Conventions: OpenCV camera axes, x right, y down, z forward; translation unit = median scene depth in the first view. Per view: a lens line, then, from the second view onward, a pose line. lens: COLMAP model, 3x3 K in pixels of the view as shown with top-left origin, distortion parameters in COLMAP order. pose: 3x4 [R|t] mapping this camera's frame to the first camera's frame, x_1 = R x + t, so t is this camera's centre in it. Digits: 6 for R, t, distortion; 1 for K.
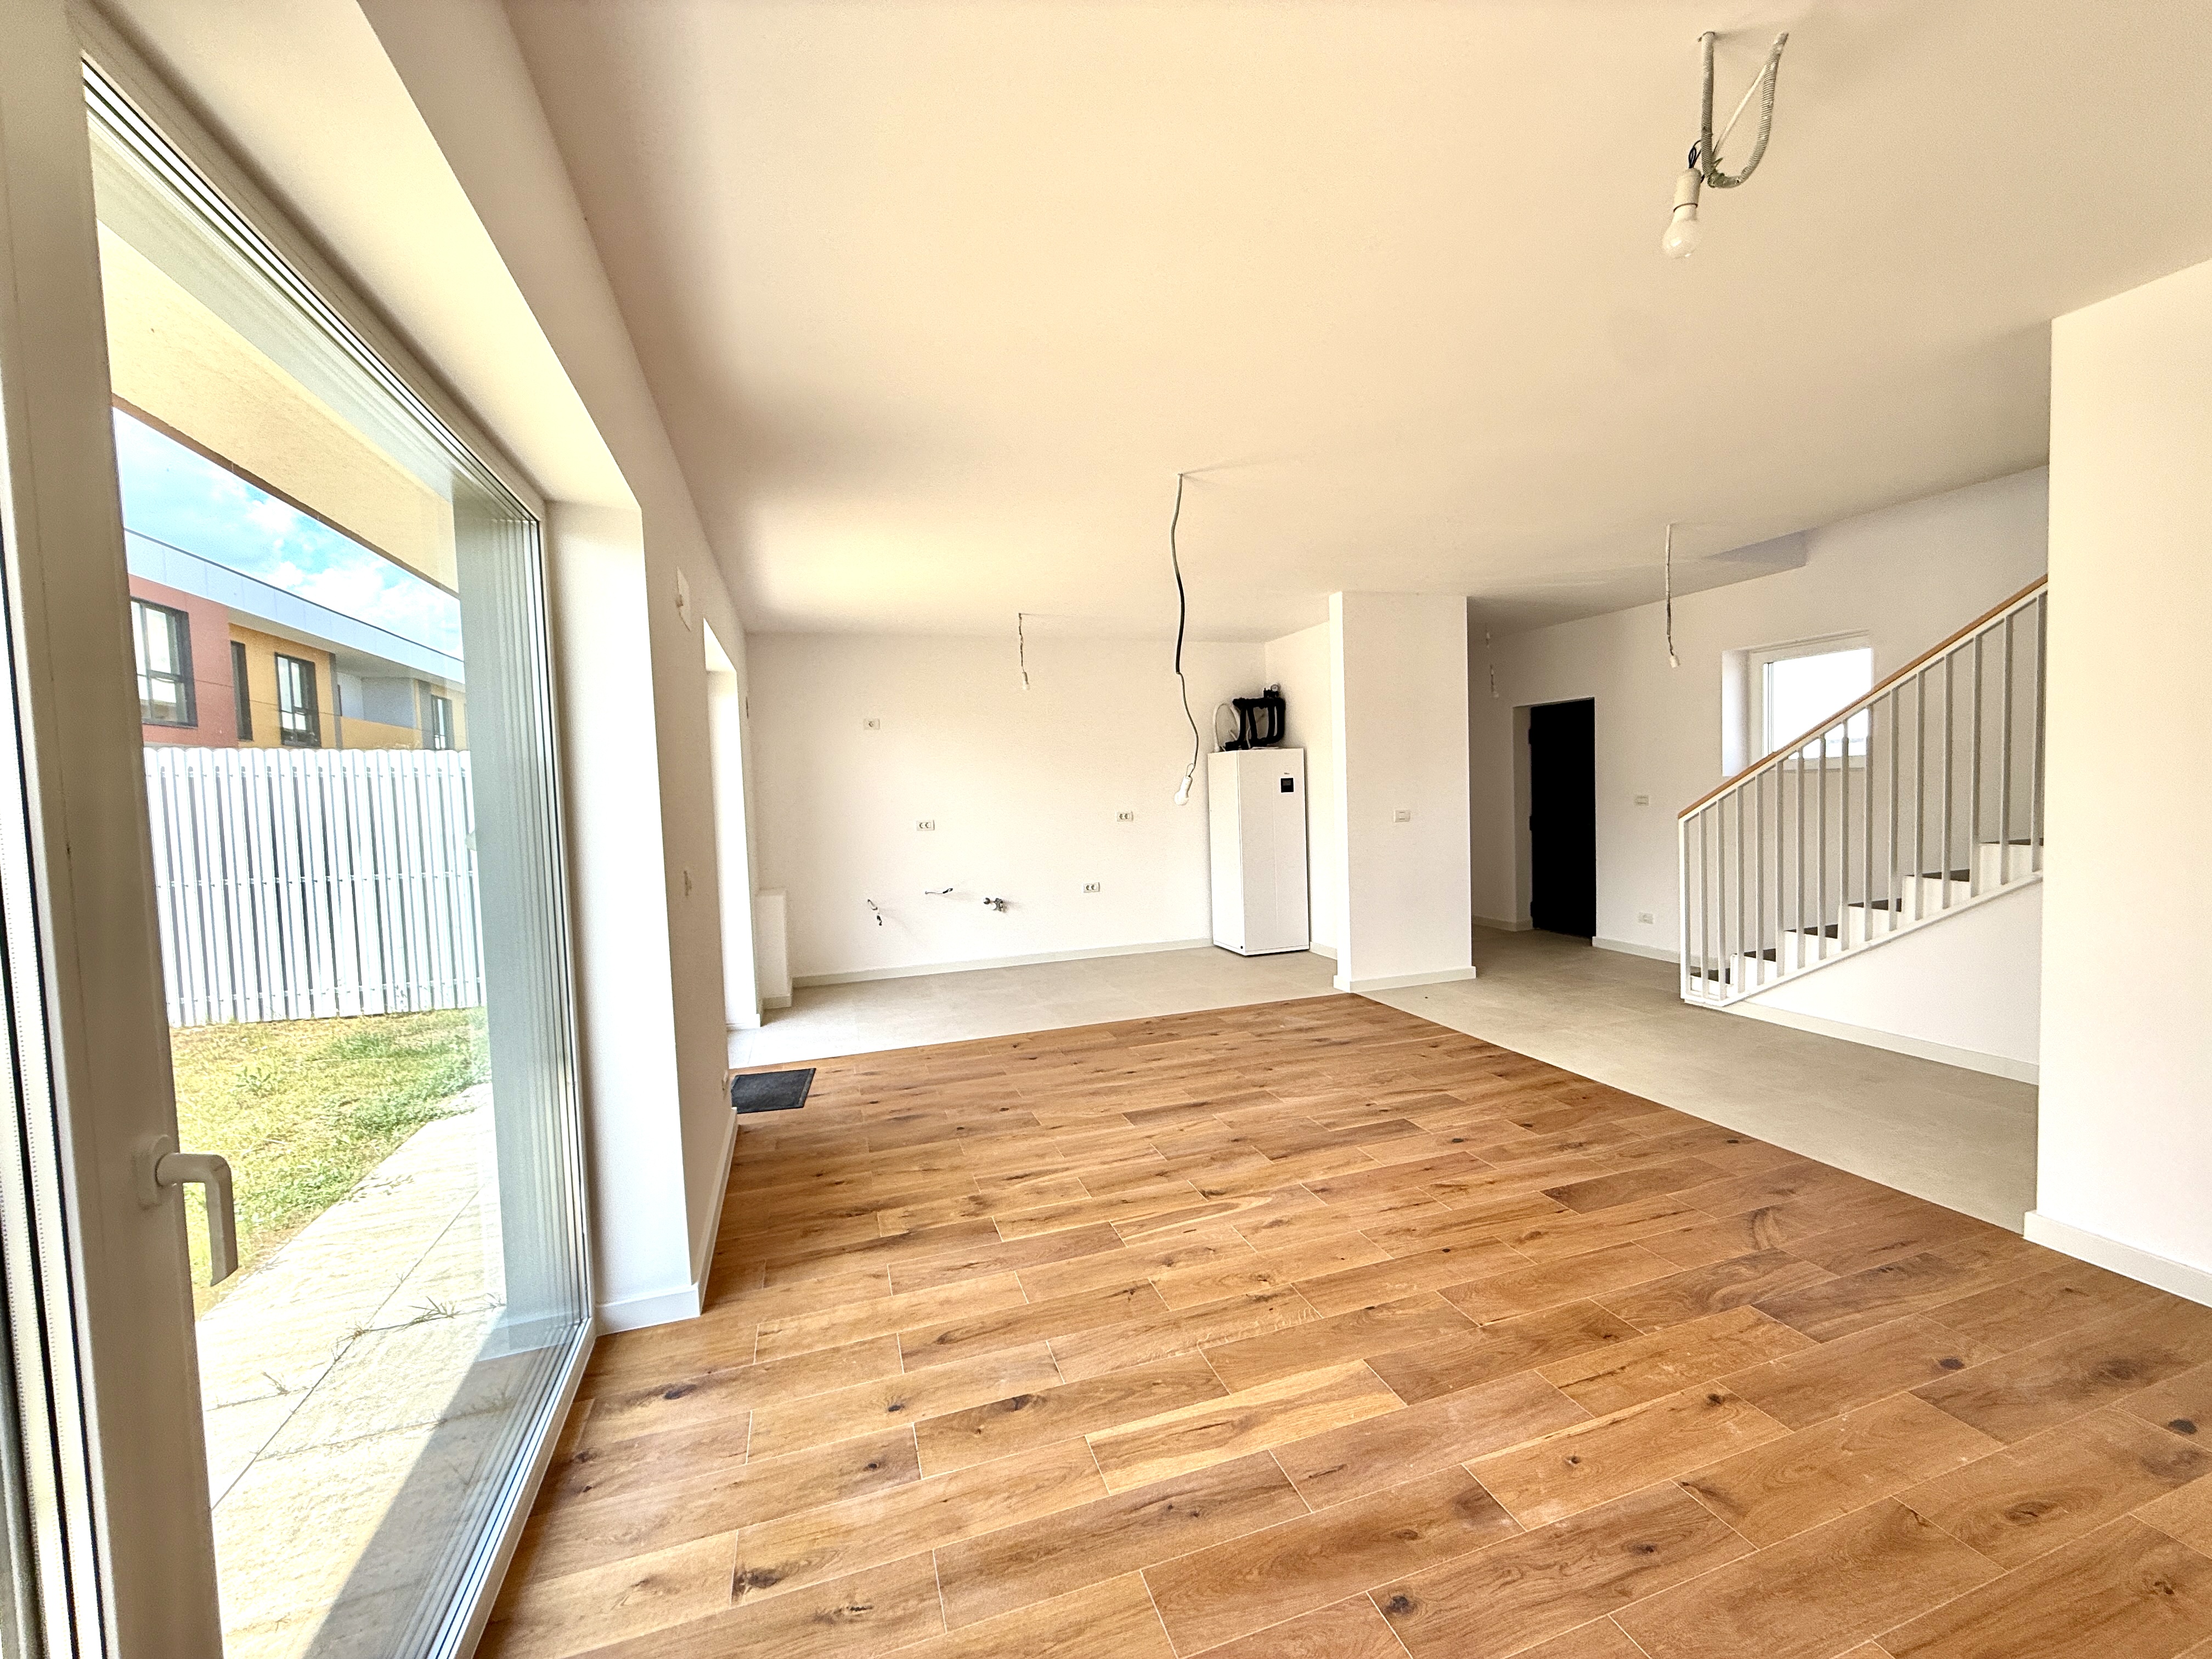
lens RADIAL K [[878.4, 0, 1092.2], [0, 878.4, 830.2], [0, 0, 1]] dist [0.001499, -0.000597]
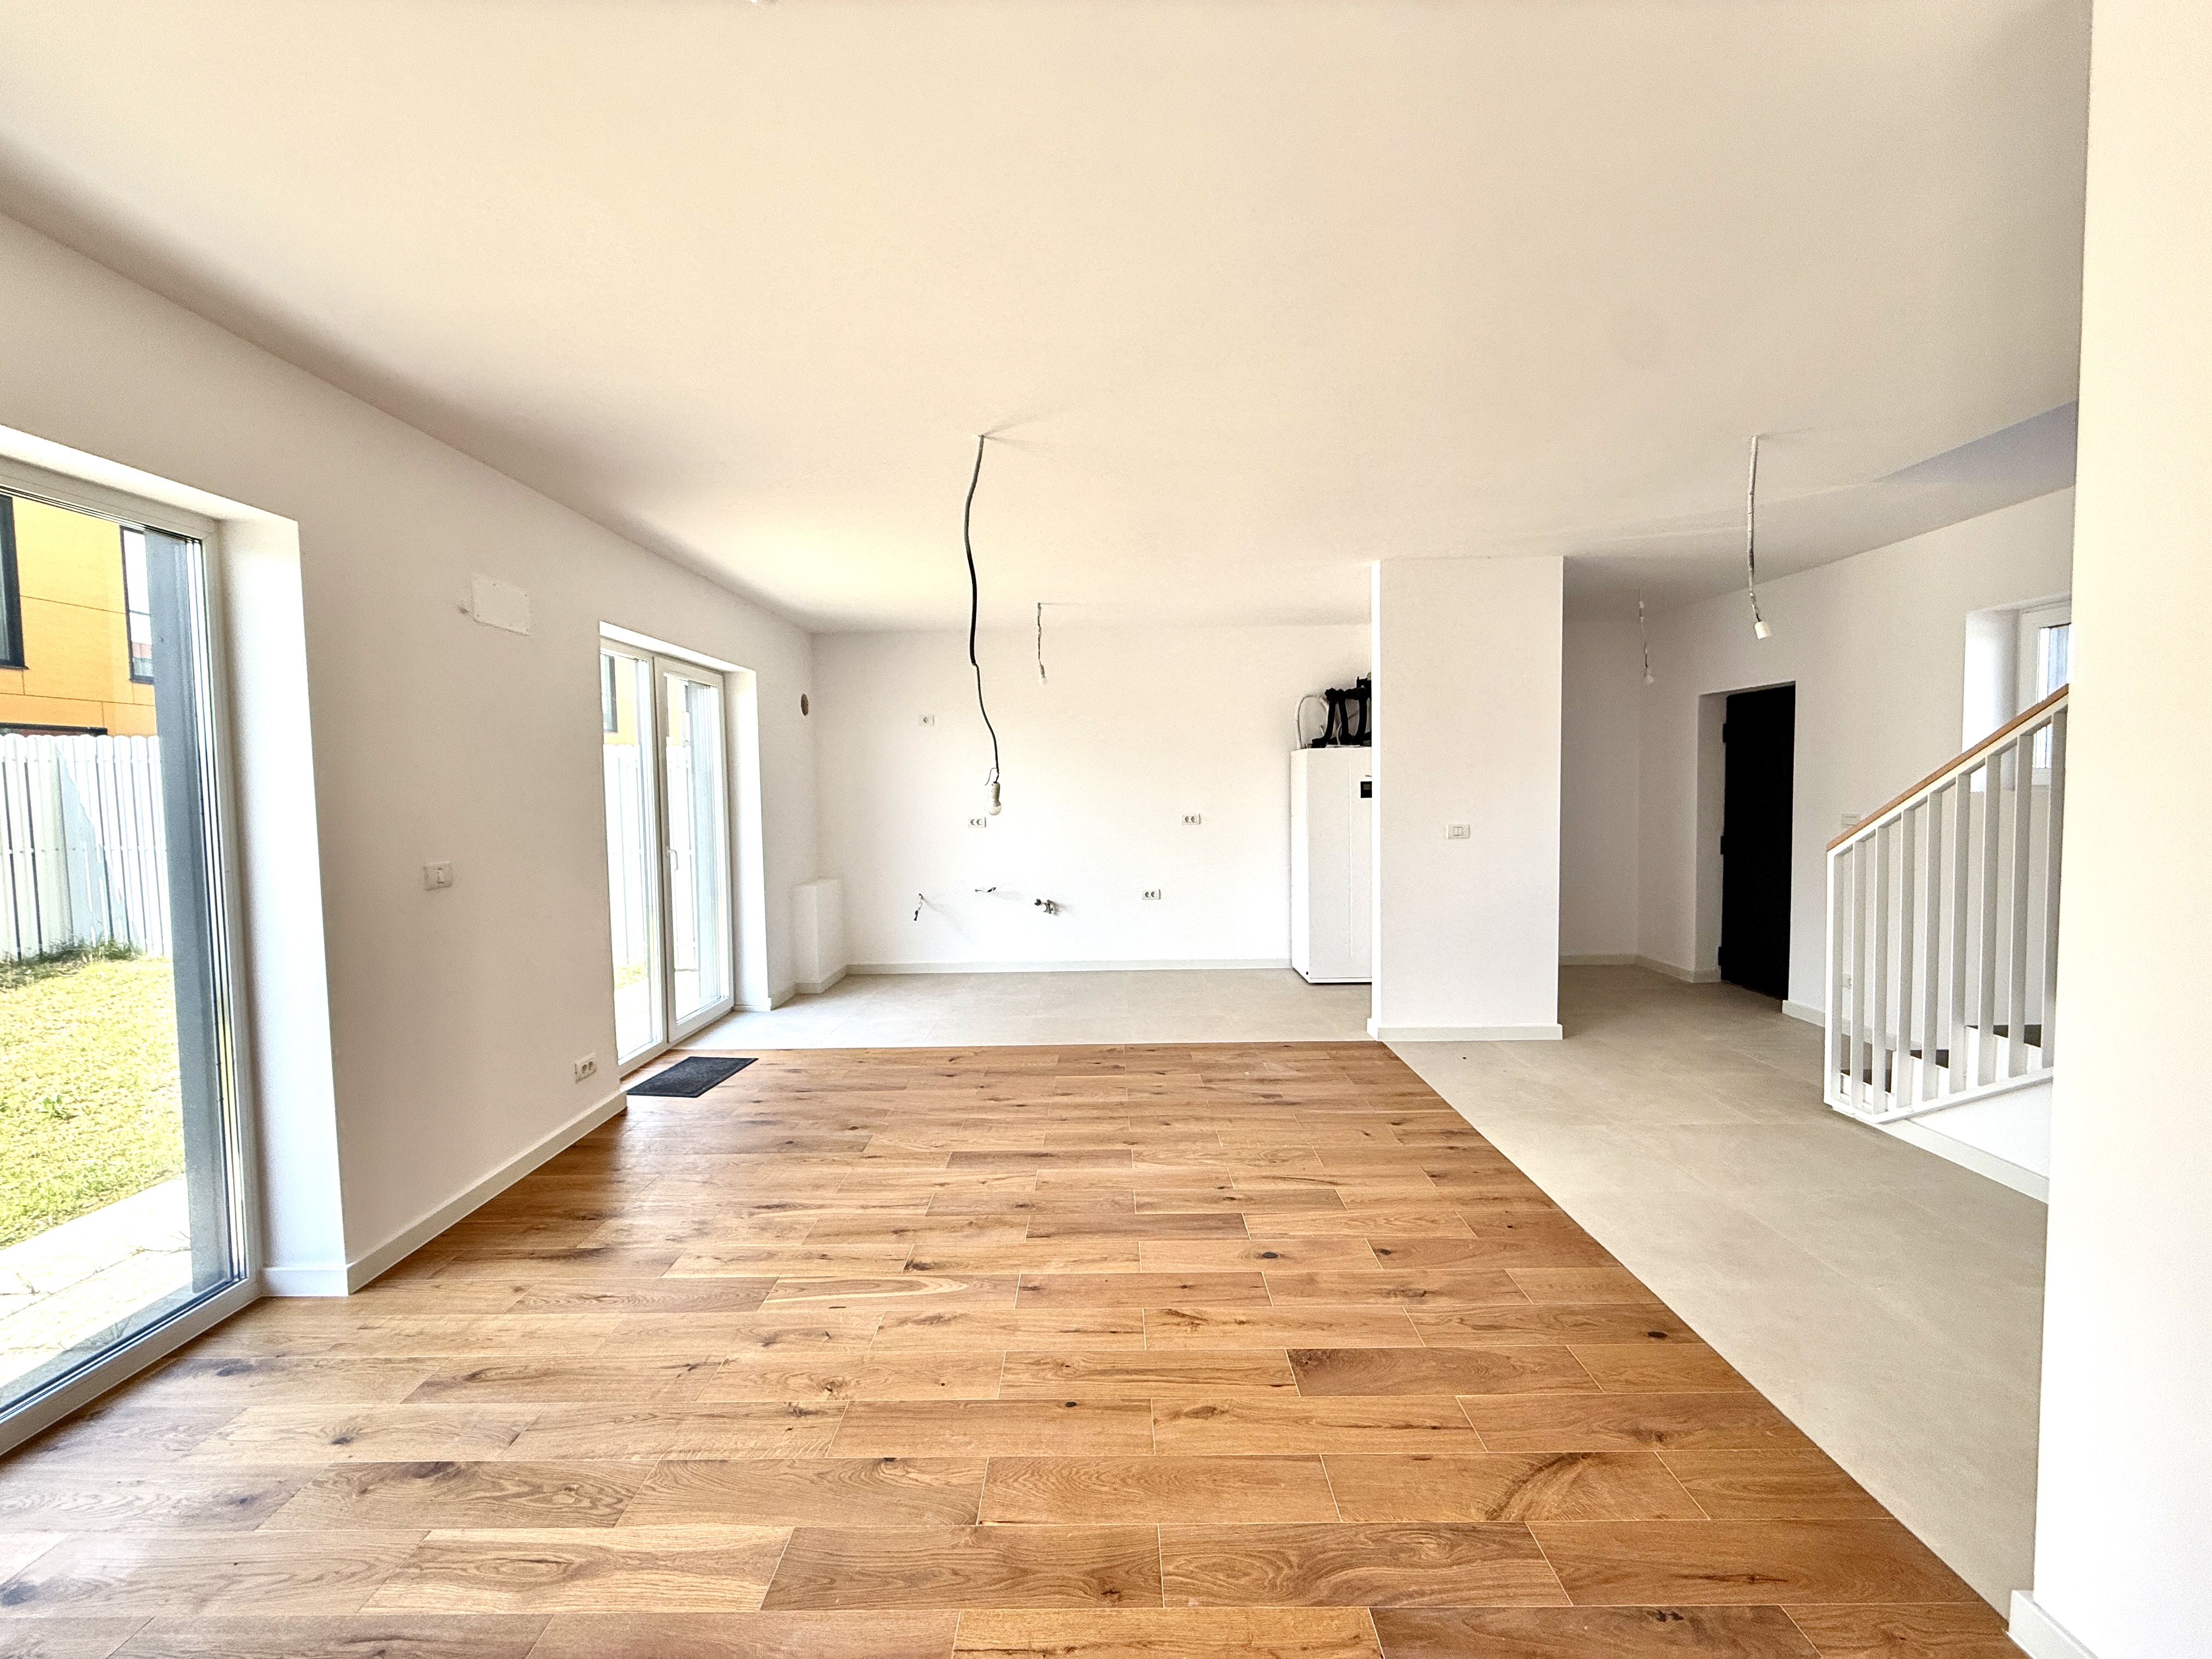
lens RADIAL K [[878.4, 0, 1094.0], [0, 878.4, 826.3], [0, 0, 1]] dist [0.001499, -0.000597]
pose [[0.948354, 0.035369, -0.315236, 0.412819], [-0.034239, 0.999372, 0.009125, -0.024071], [0.315361, 0.002139, 0.948969, 0.172925]]
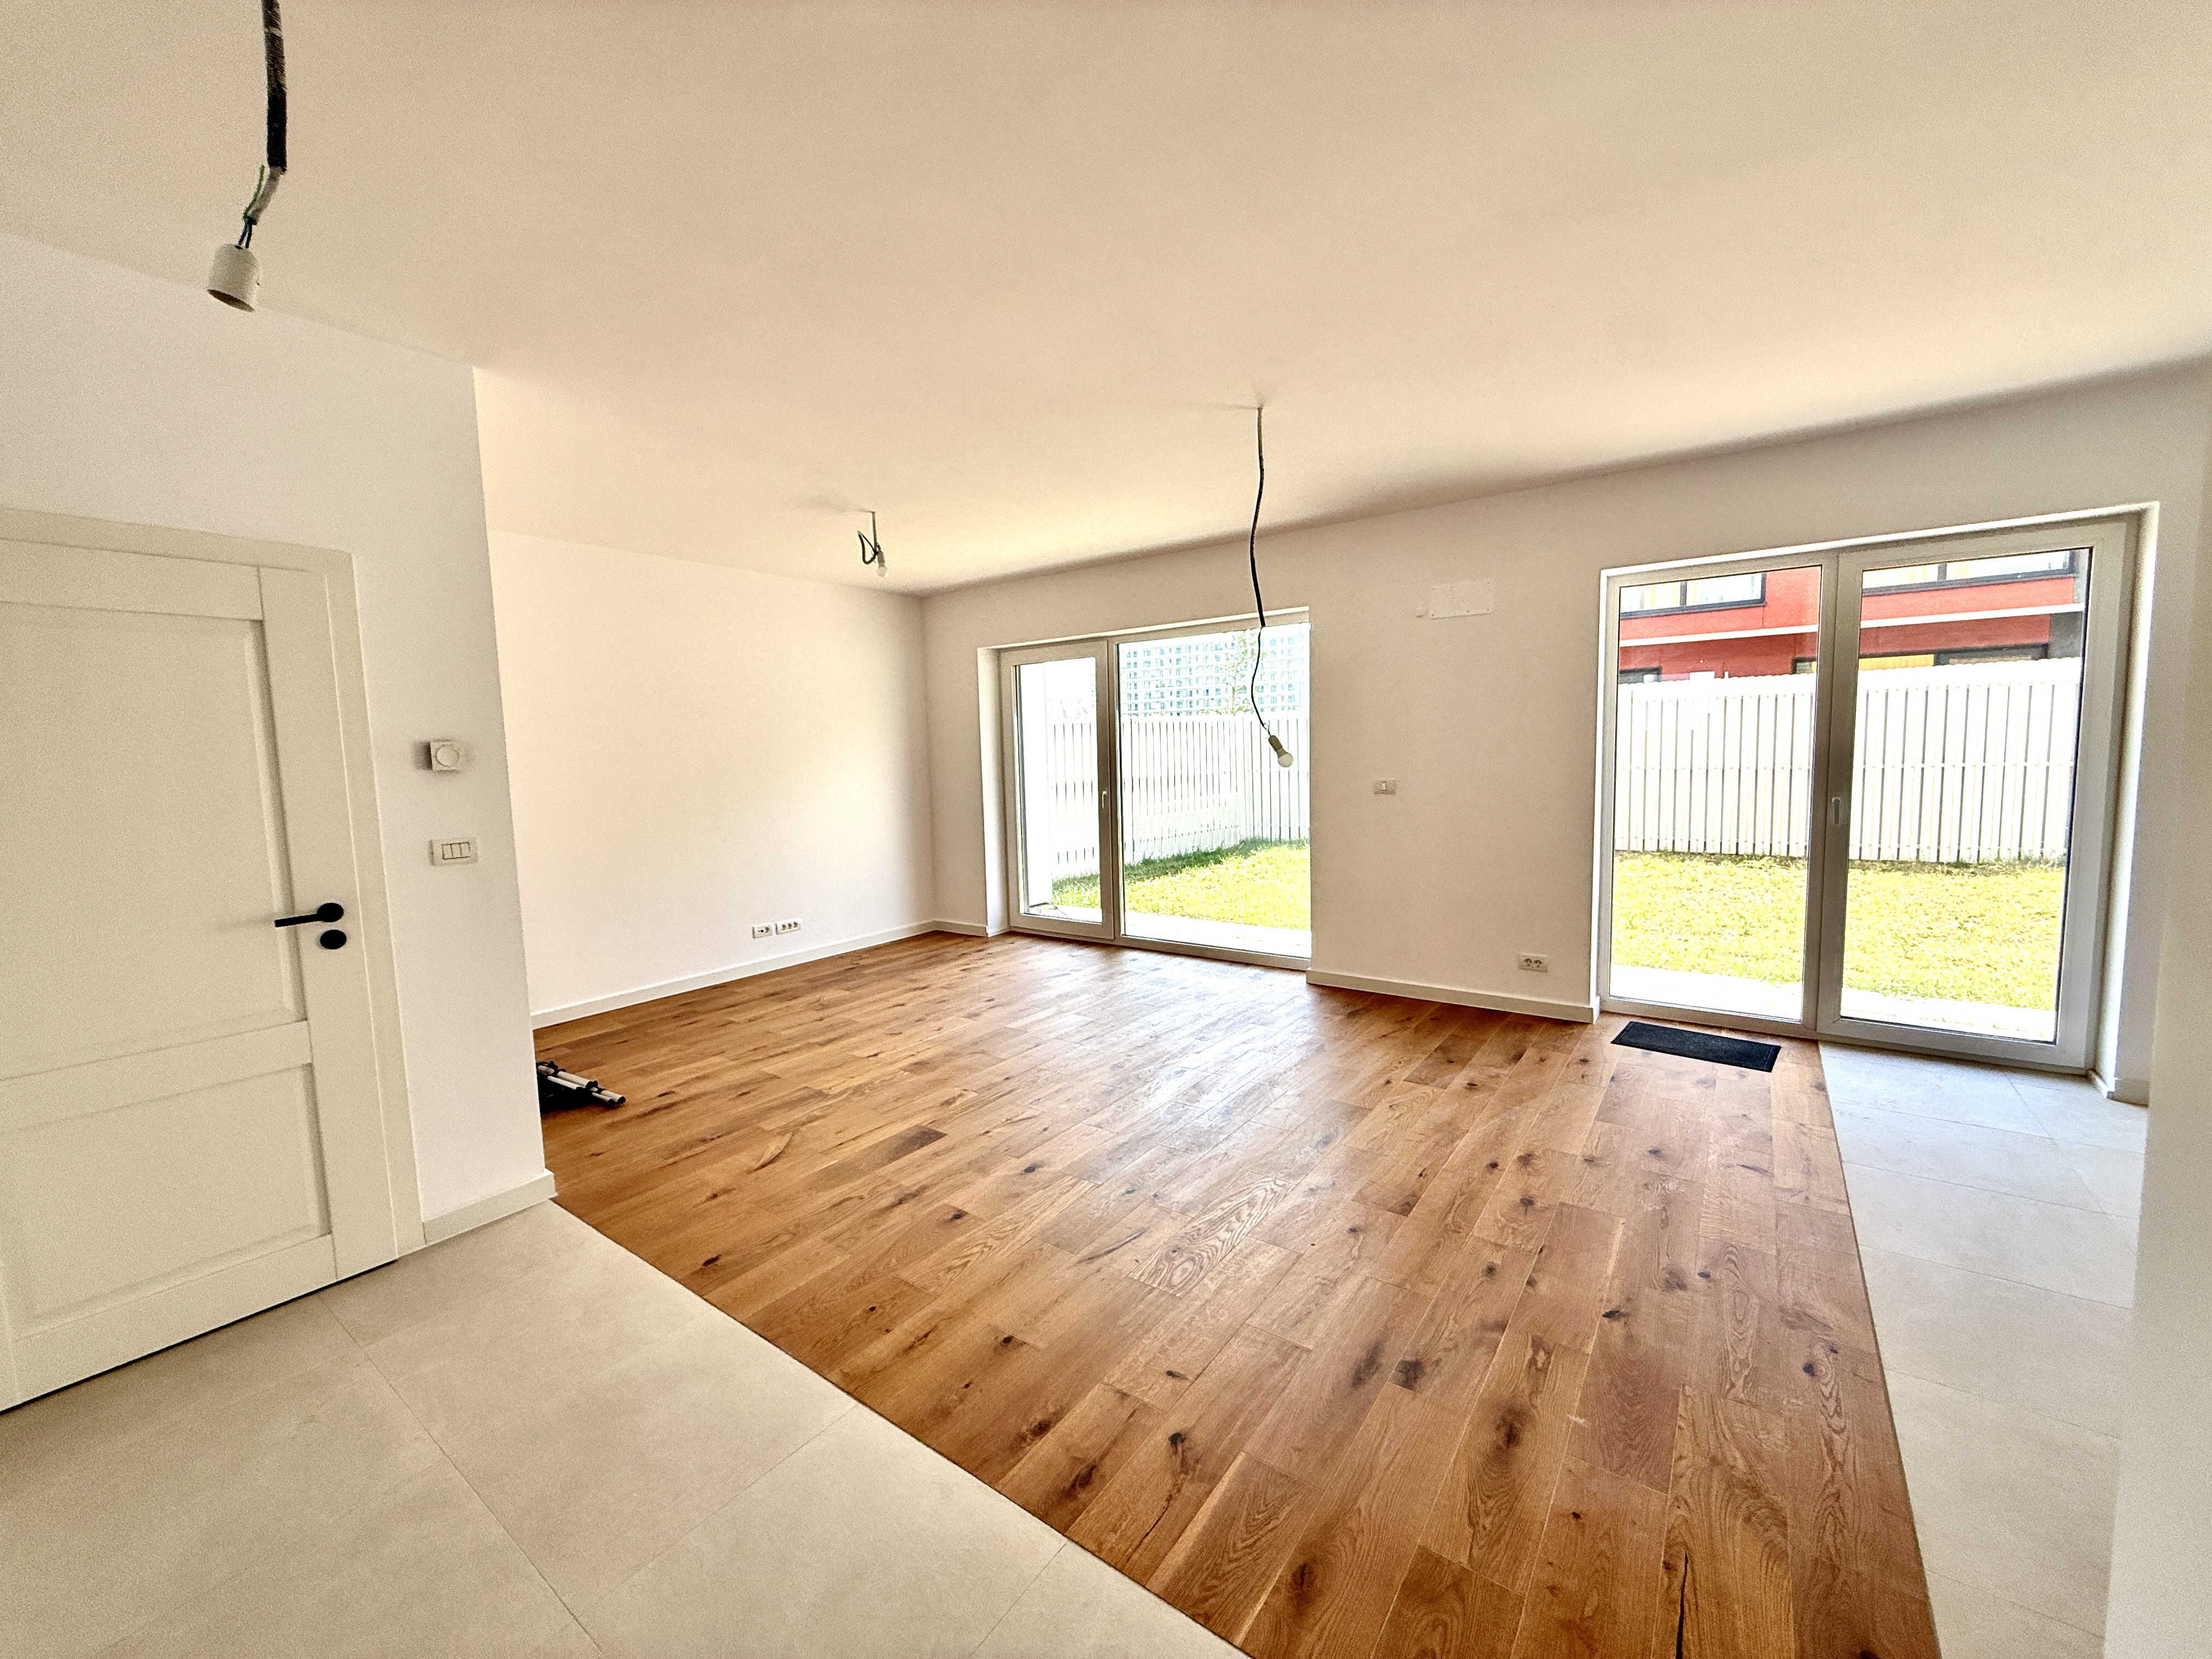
lens RADIAL K [[878.4, 0, 1103.8], [0, 878.4, 823.7], [0, 0, 1]] dist [0.001499, -0.000597]
pose [[-0.805372, 0.108899, -0.582682, 0.684591], [0.026270, 0.988571, 0.148447, -0.095785], [0.592188, 0.104248, -0.799028, 1.408927]]
